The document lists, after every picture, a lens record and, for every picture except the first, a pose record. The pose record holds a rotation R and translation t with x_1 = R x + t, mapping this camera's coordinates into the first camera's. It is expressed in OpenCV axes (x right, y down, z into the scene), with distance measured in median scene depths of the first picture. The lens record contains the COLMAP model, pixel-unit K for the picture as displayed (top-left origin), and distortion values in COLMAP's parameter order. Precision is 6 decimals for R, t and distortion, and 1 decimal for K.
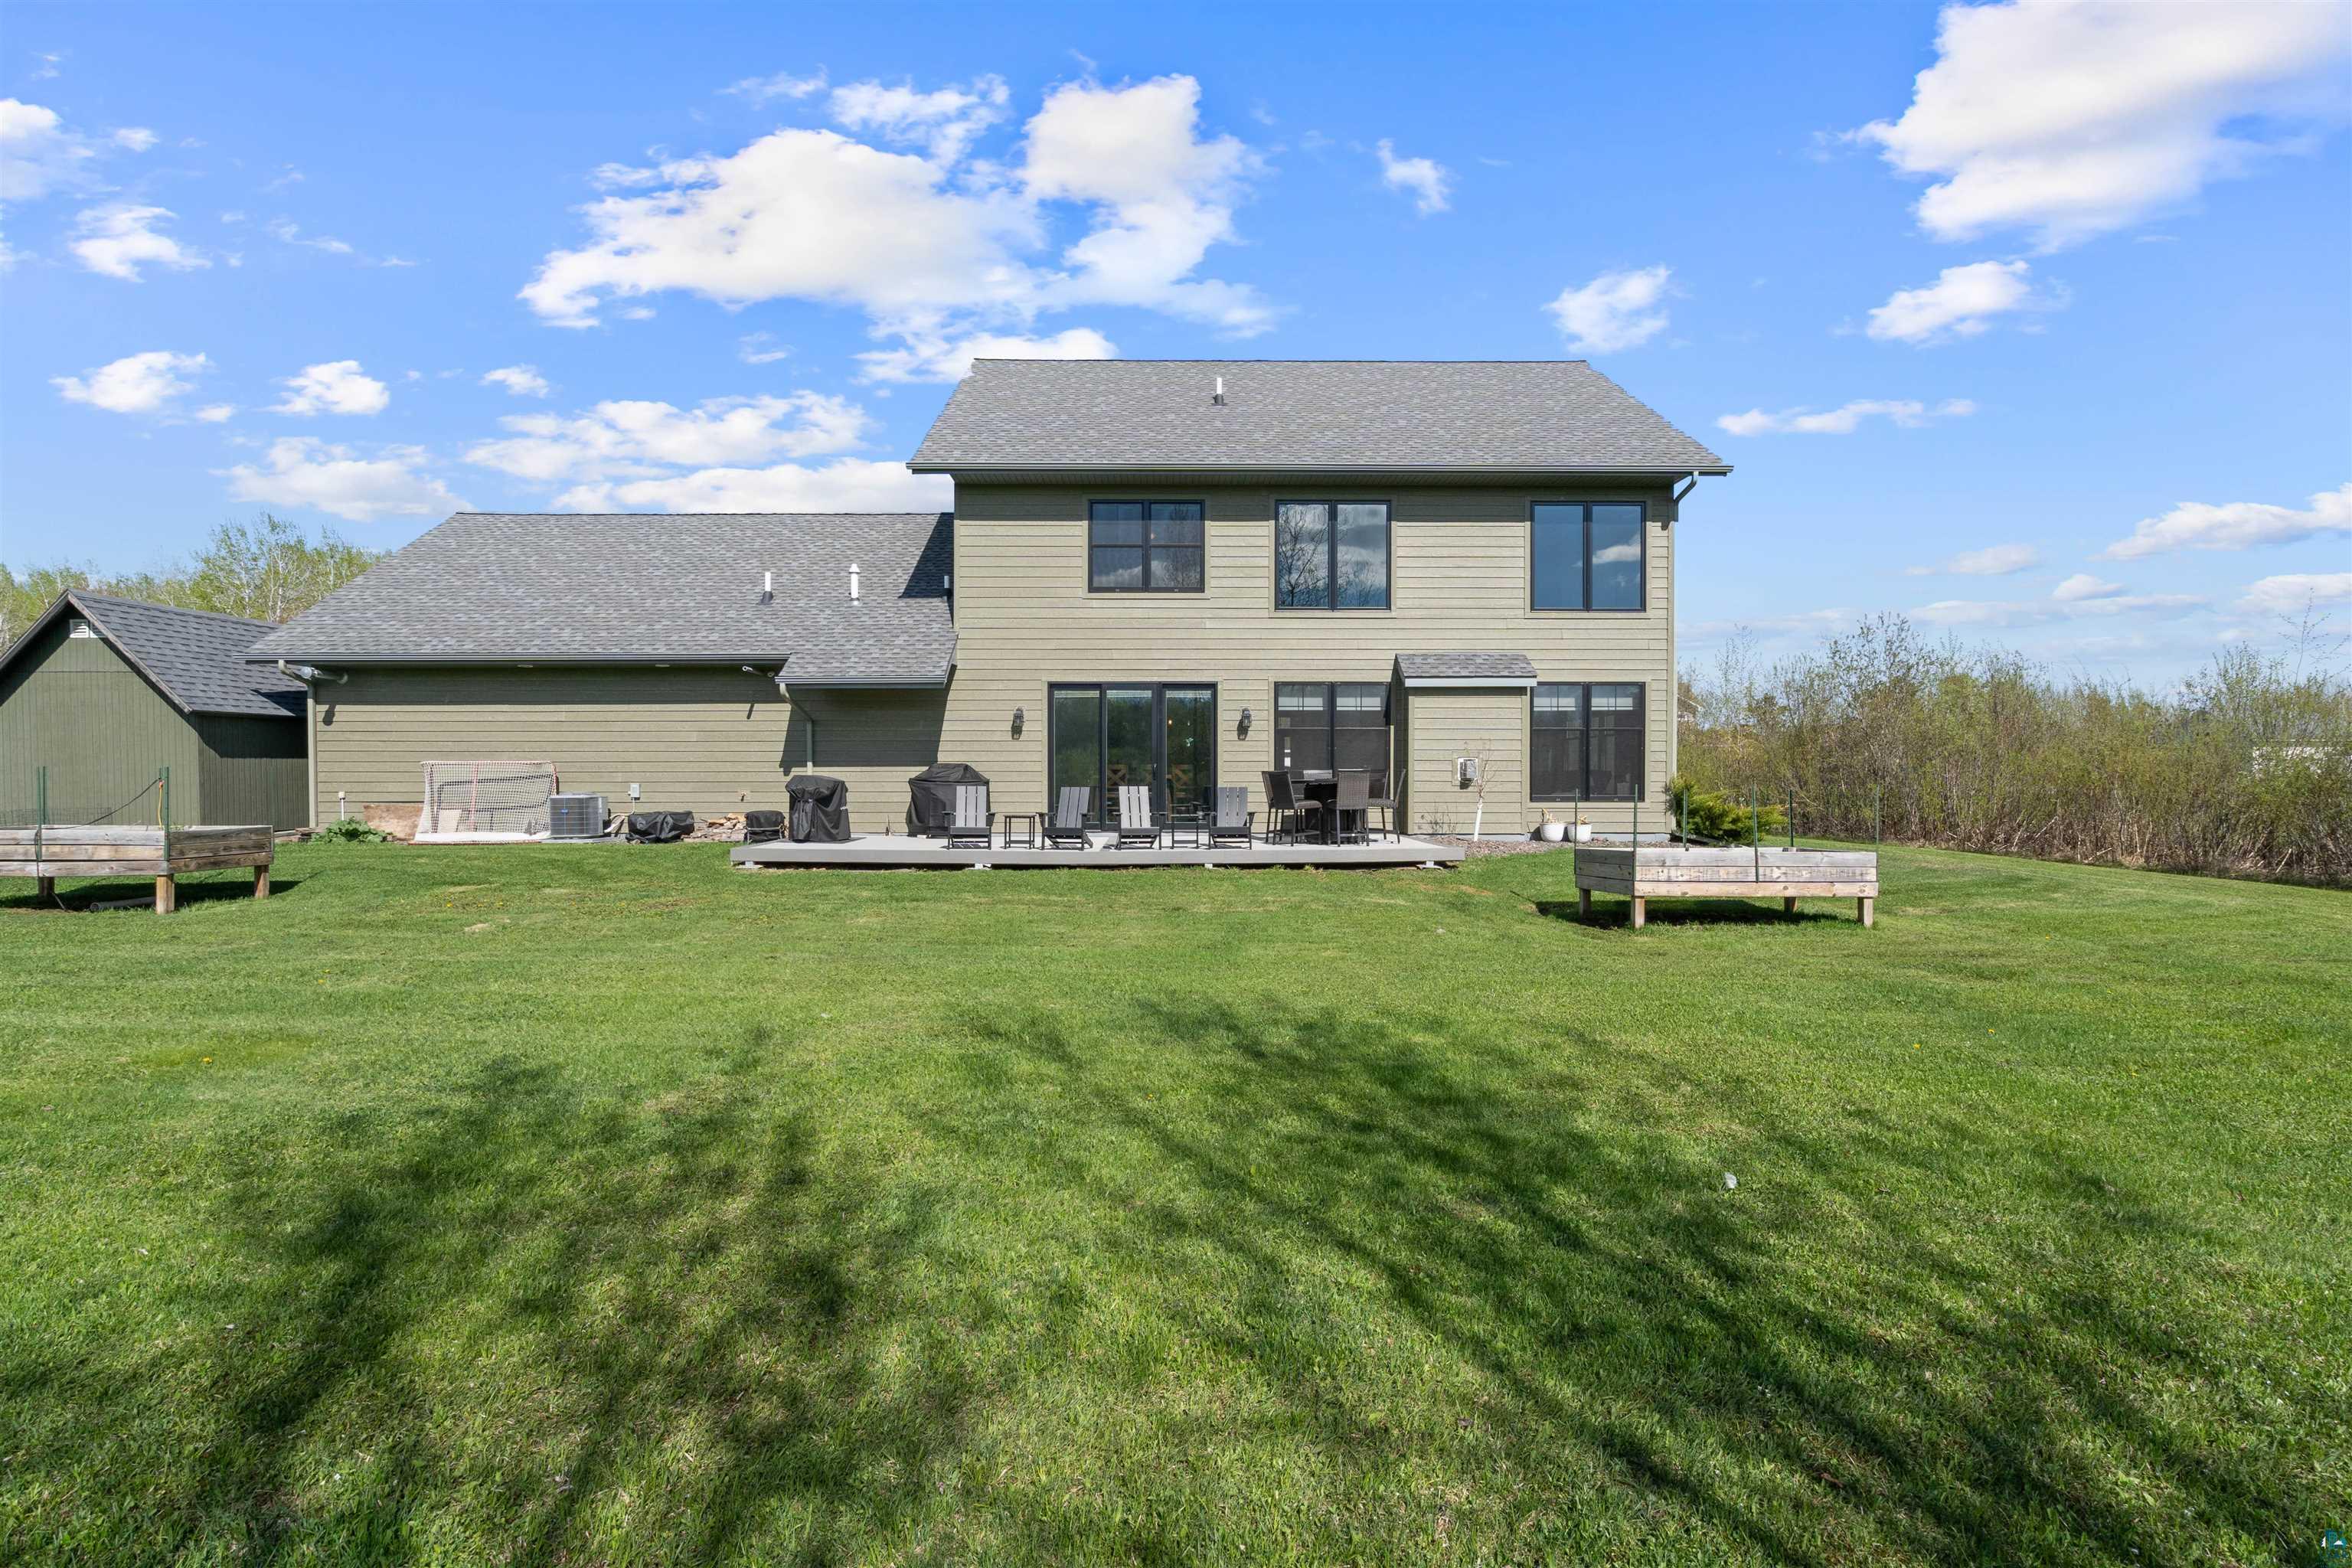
lens RADIAL K [[1073.5, 0, 1175.6], [0, 1073.5, 765.4], [0, 0, 1]] dist [-0.003245, 0.000810]
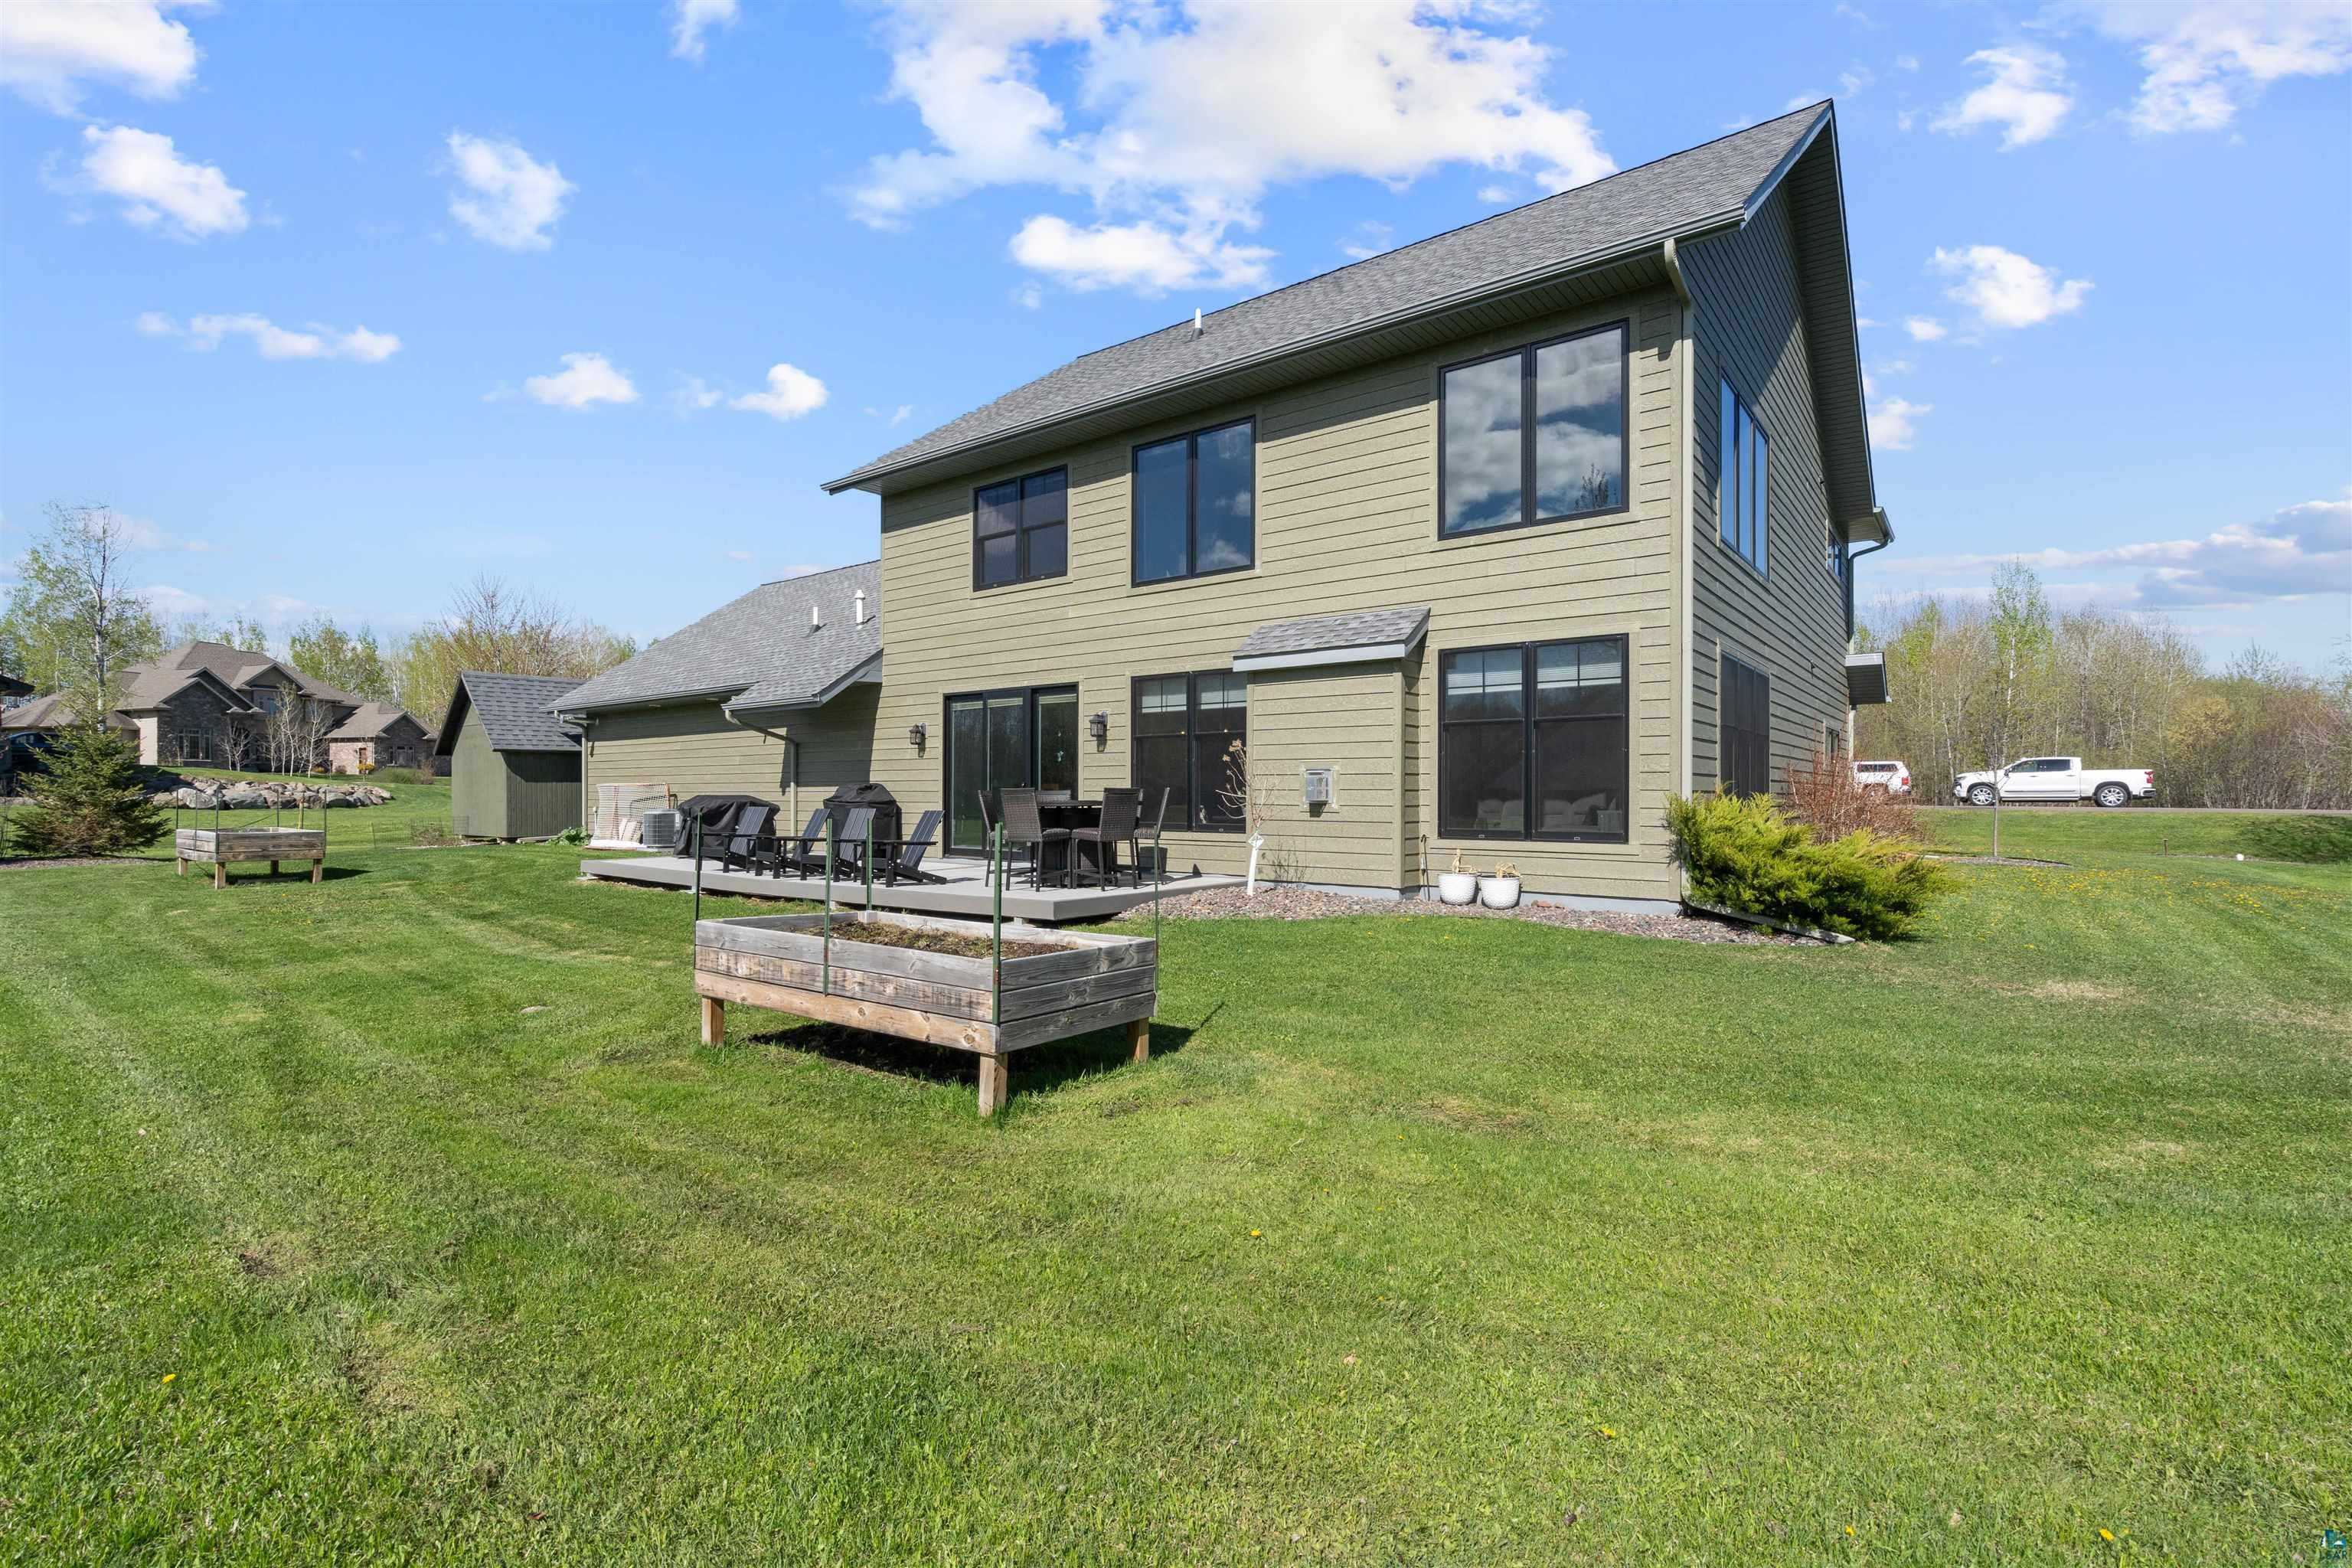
lens RADIAL K [[1073.5, 0, 1175.6], [0, 1073.5, 765.4], [0, 0, 1]] dist [-0.003245, 0.000810]
pose [[0.779741, -0.016421, -0.625887, 0.609375], [0.005376, 0.999795, -0.019533, 0.002431], [0.626079, 0.011866, 0.779669, 0.407761]]
